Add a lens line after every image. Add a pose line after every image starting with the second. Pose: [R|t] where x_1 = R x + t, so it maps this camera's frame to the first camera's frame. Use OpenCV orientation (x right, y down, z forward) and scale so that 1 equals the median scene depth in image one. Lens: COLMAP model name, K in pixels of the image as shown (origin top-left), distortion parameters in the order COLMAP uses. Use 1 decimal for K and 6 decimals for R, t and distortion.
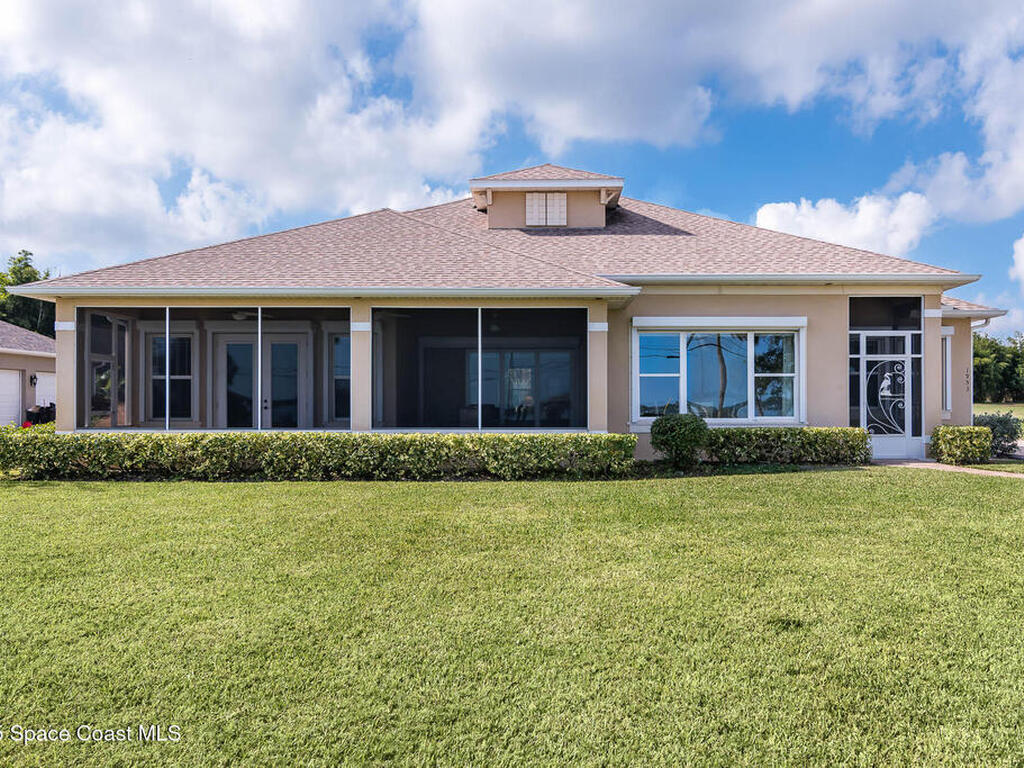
lens RADIAL K [[830.3, 0, 512.0], [0, 830.3, 384.0], [0, 0, 1]] dist [-0.063521, -0.001131]
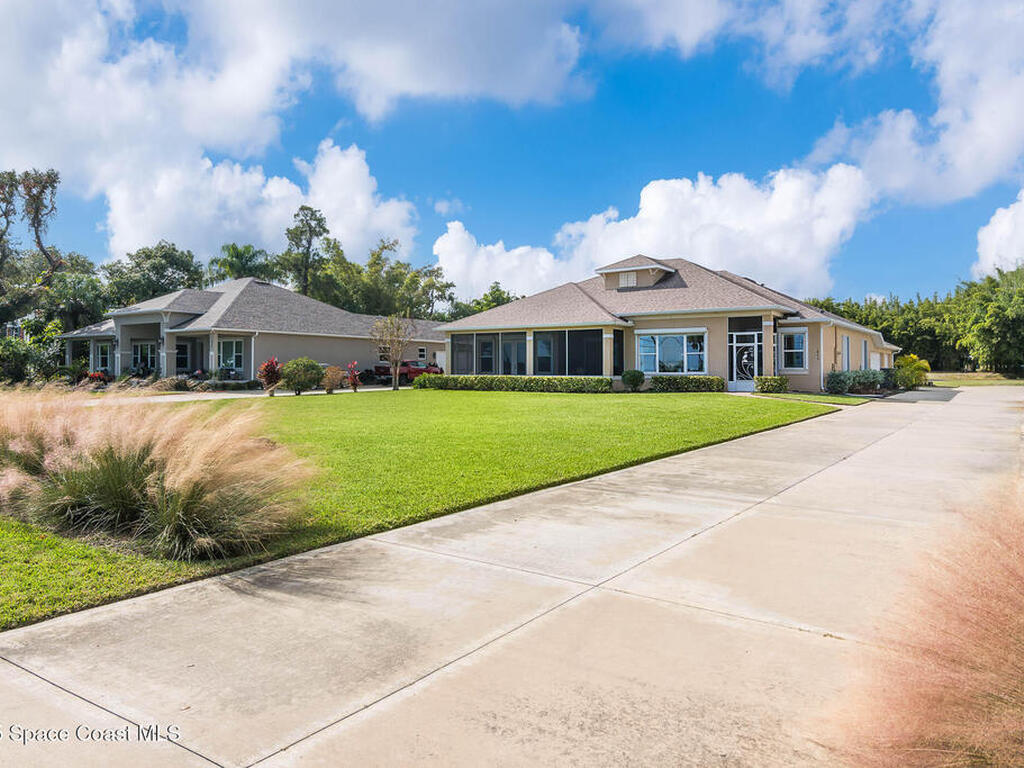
lens RADIAL K [[686.1, 0, 512.0], [0, 686.1, 384.0], [0, 0, 1]] dist [0.000038, -0.000003]
pose [[0.822896, 0.015561, -0.567979, 0.982775], [0.015641, 0.998626, 0.050019, -0.028665], [0.567977, -0.050044, 0.821522, -0.850287]]
